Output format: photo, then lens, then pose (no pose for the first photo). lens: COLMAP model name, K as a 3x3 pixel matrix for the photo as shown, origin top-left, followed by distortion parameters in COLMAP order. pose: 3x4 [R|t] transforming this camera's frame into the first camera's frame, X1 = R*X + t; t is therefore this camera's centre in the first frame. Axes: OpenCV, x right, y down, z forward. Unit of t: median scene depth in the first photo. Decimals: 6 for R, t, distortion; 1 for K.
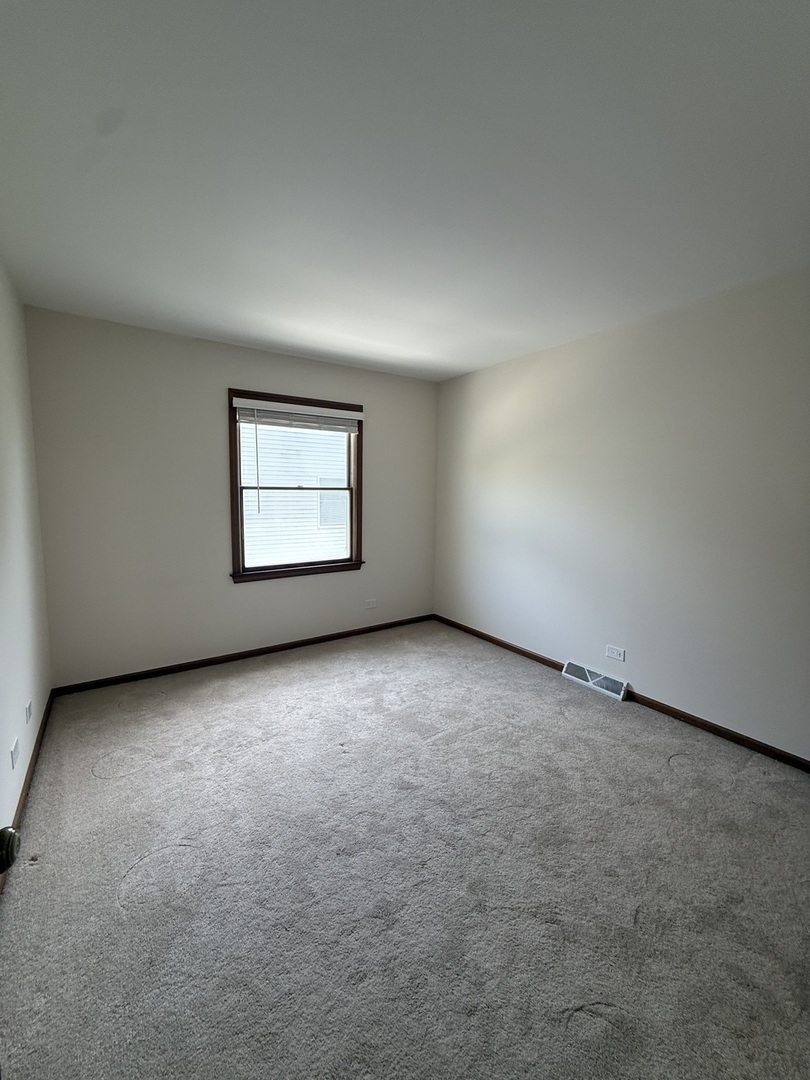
lens RADIAL K [[431.7, 0, 404.8], [0, 431.7, 536.3], [0, 0, 1]] dist [0.001720, 0.000539]
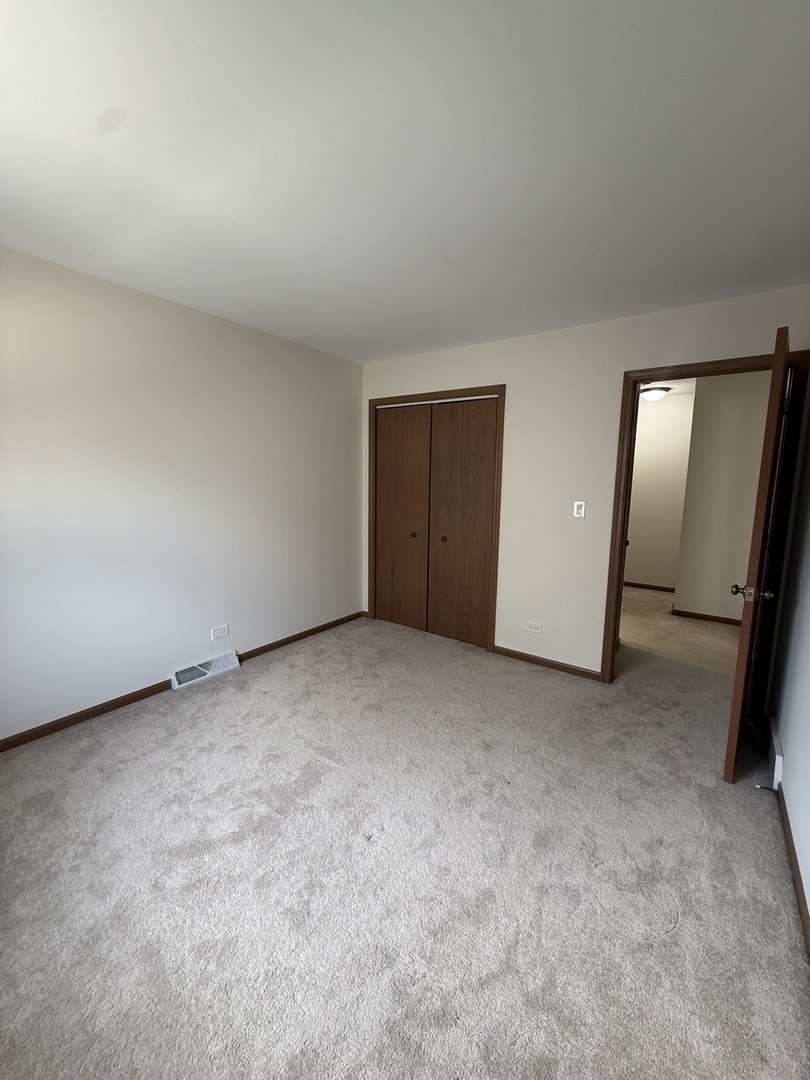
lens RADIAL K [[431.7, 0, 404.8], [0, 431.7, 536.3], [0, 0, 1]] dist [0.001720, 0.000539]
pose [[-0.336654, -0.141394, 0.930952, -0.647655], [0.087233, 0.979727, 0.180348, -0.114715], [-0.937579, 0.141924, -0.317495, 0.931068]]
